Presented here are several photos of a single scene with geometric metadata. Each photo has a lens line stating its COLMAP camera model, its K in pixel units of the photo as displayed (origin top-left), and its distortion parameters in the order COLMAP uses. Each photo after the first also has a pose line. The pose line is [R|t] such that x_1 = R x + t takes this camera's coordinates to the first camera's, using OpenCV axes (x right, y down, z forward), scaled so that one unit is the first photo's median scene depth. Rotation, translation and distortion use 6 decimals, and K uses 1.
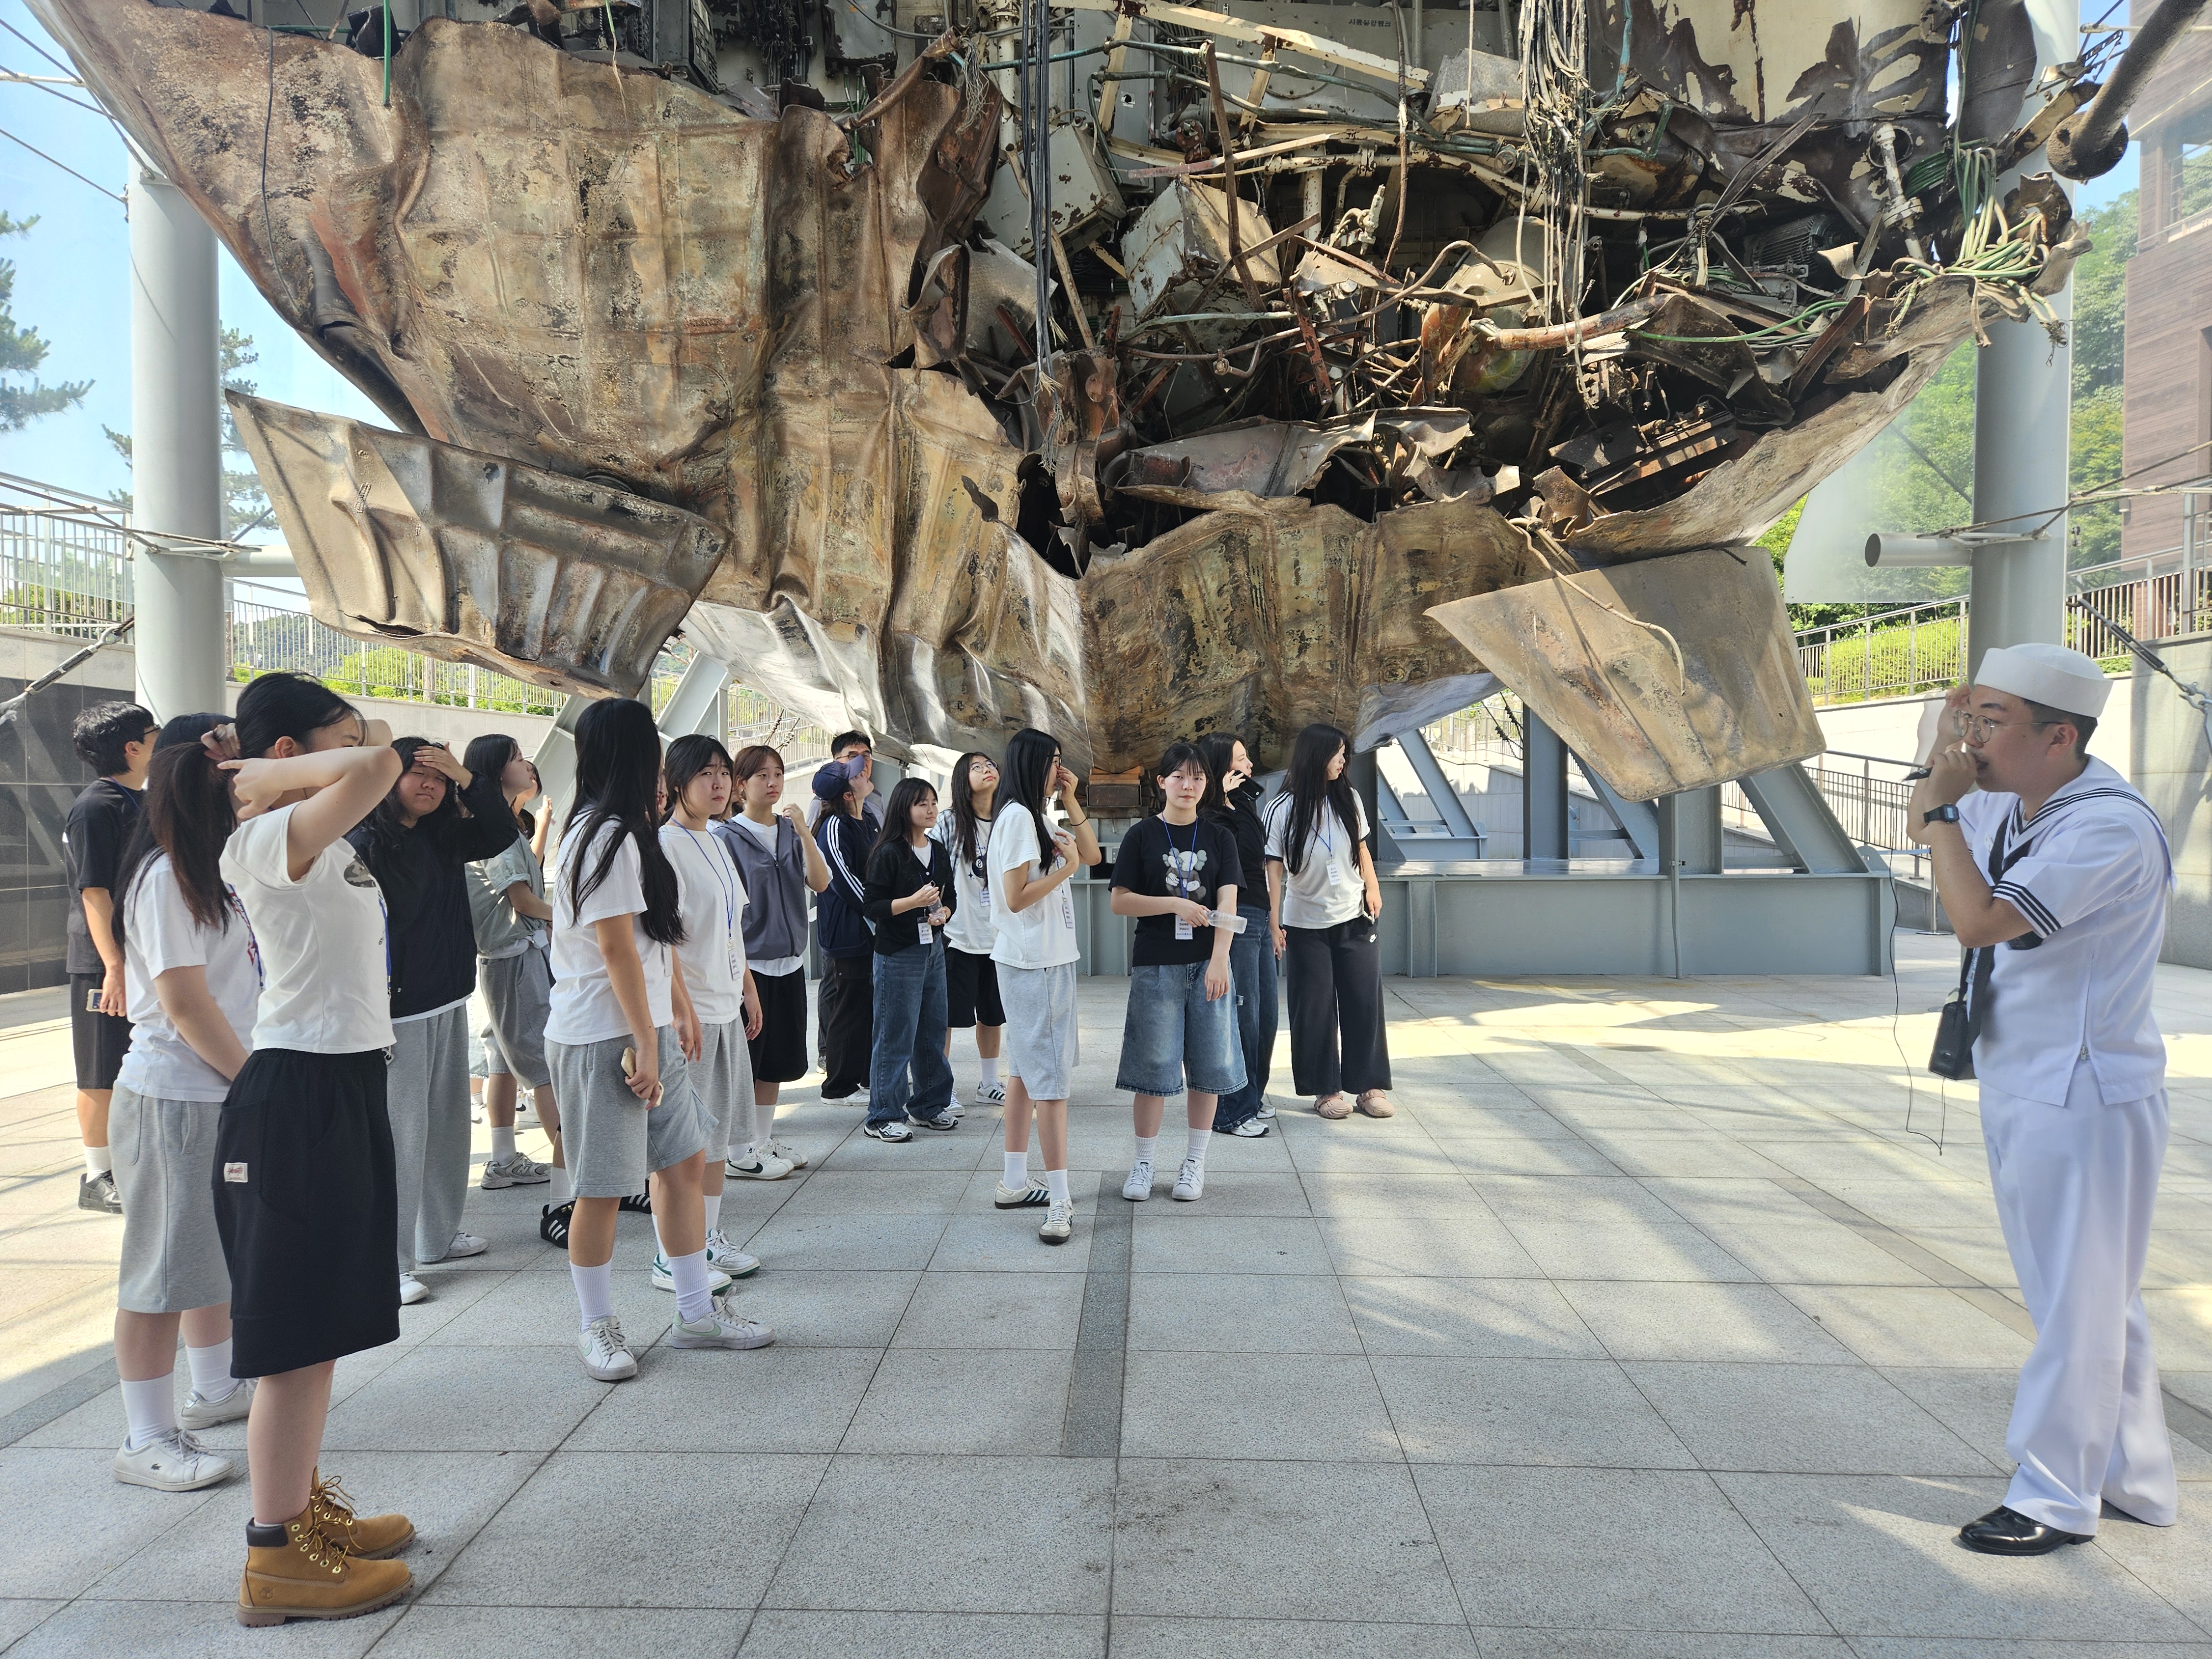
lens RADIAL K [[1479.4, 0, 1080.2], [0, 1479.4, 835.0], [0, 0, 1]] dist [0.072422, -0.058438]
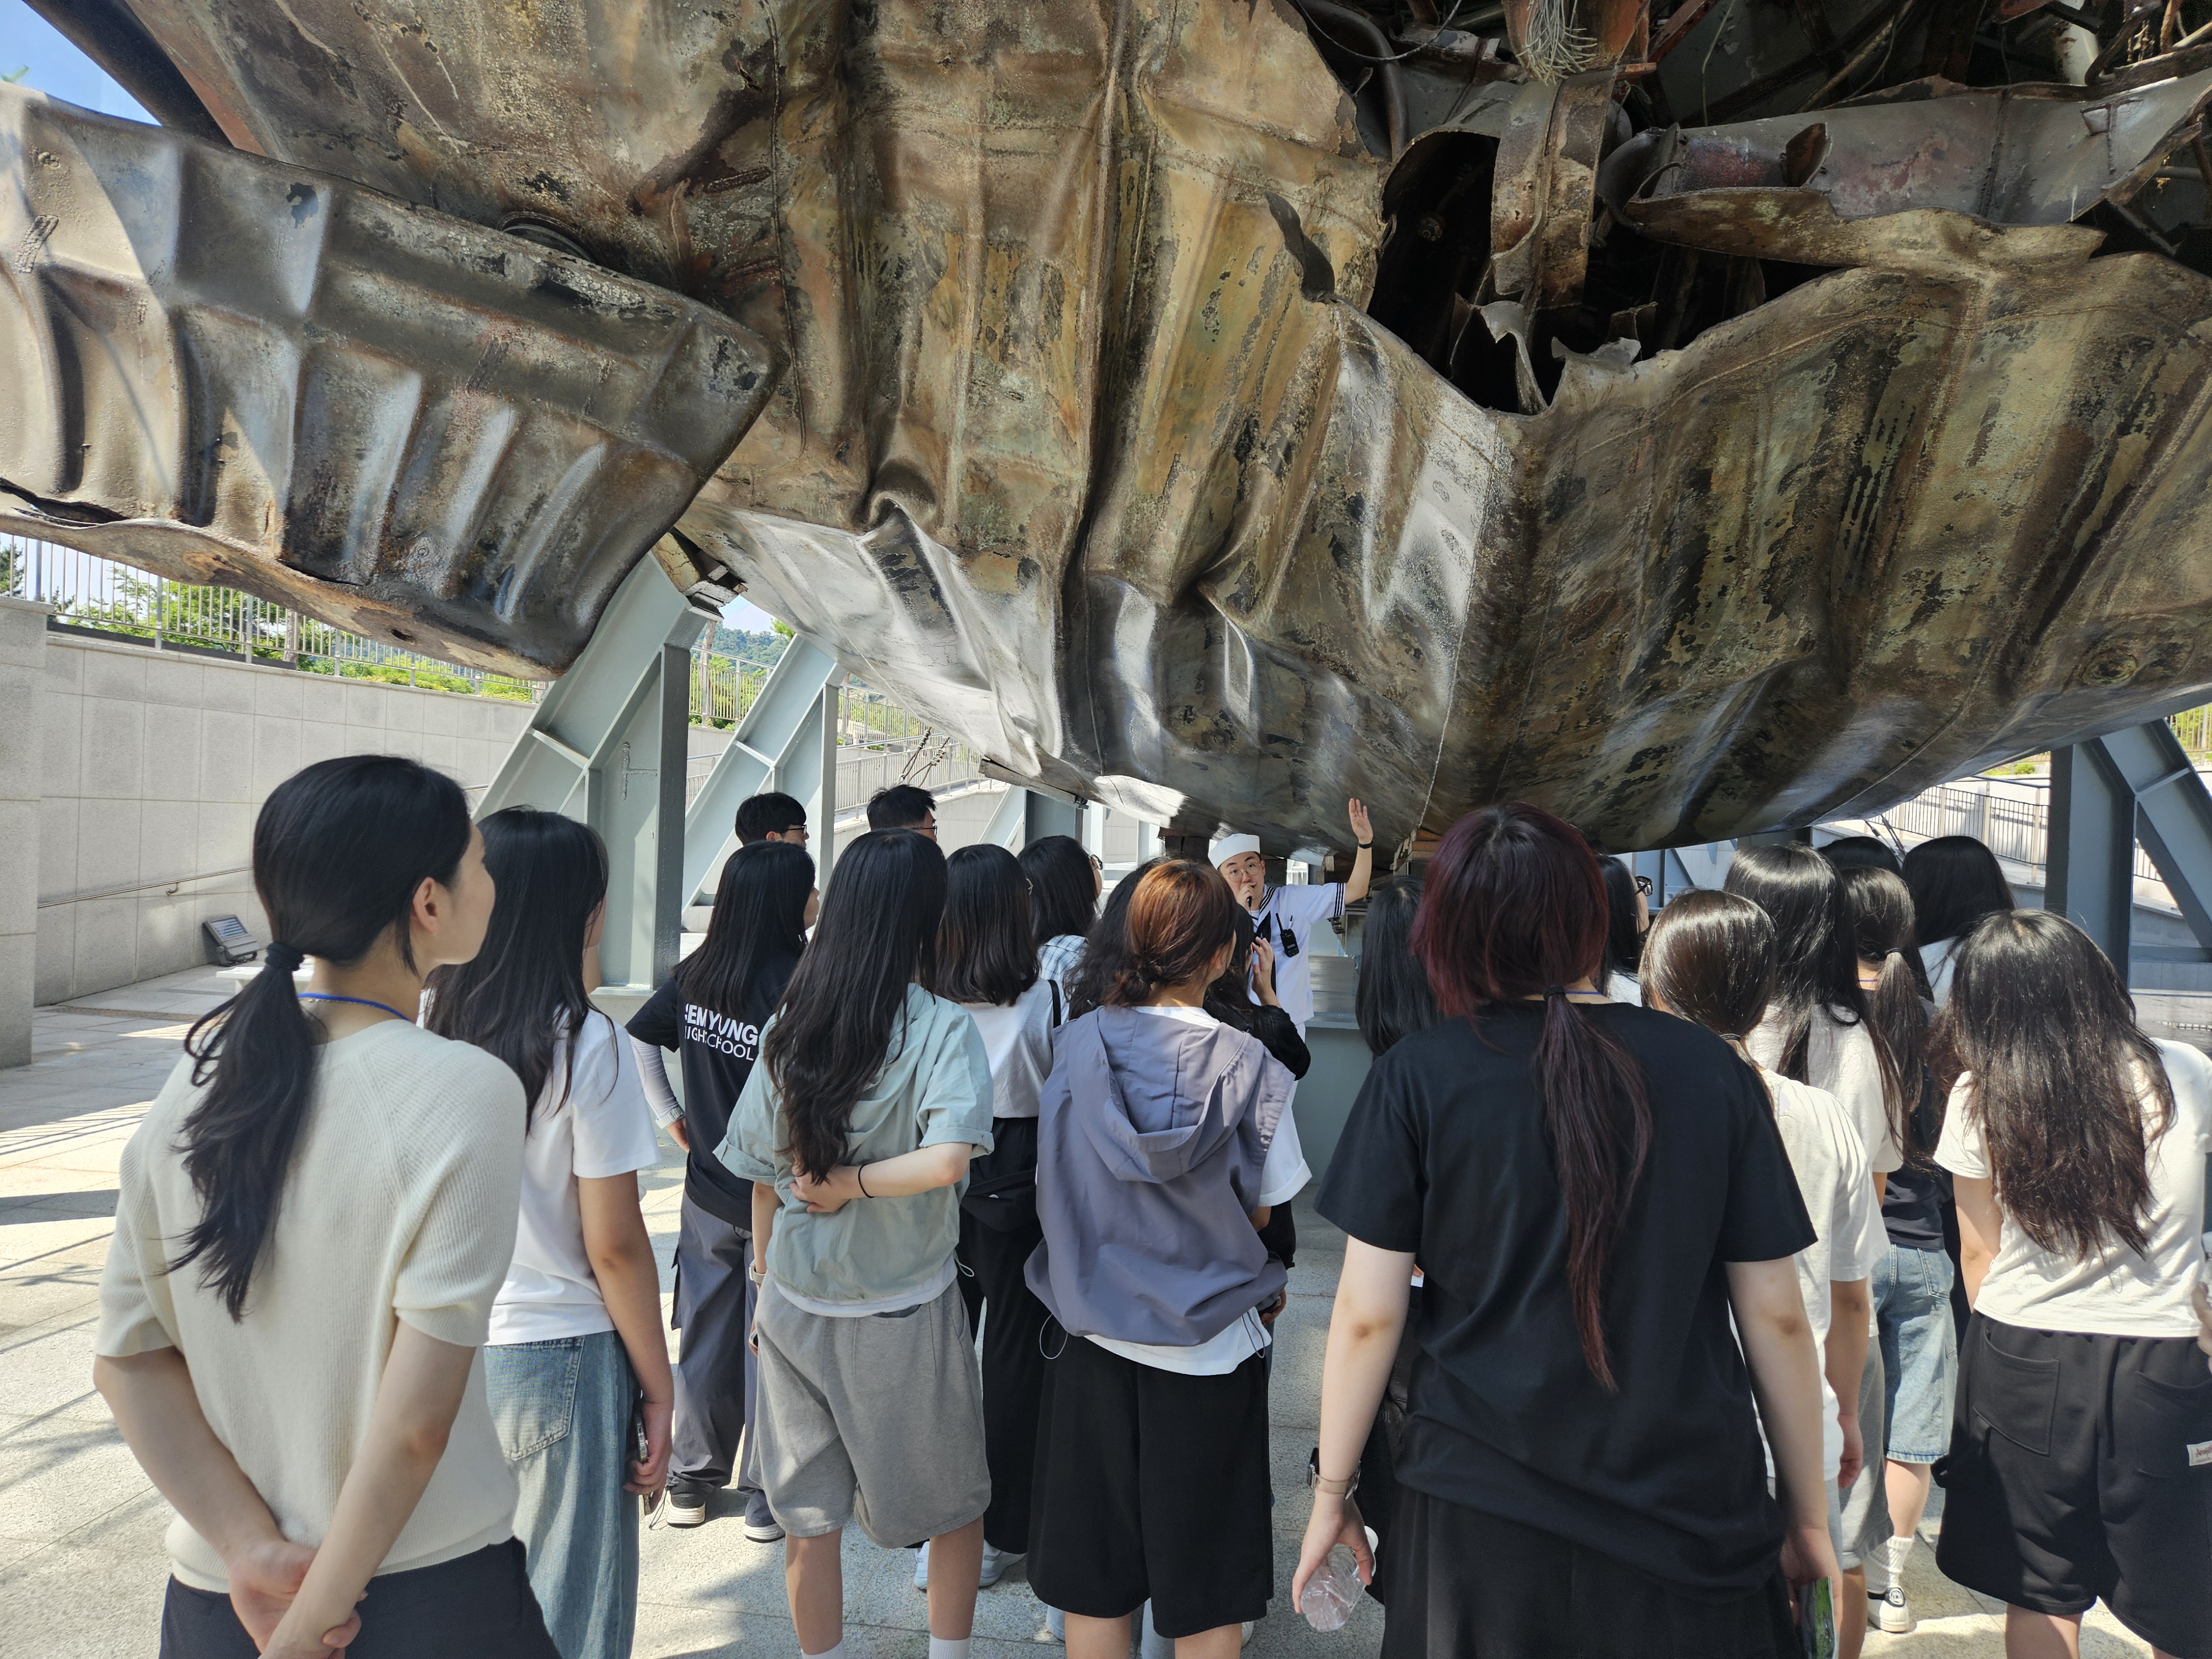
lens RADIAL K [[1479.4, 0, 1080.2], [0, 1479.4, 835.0], [0, 0, 1]] dist [0.072422, -0.058438]
pose [[0.993546, 0.039395, -0.106373, -0.081300], [-0.041135, 0.999052, -0.014215, -0.040048], [0.105712, 0.018499, 0.994225, 0.562861]]
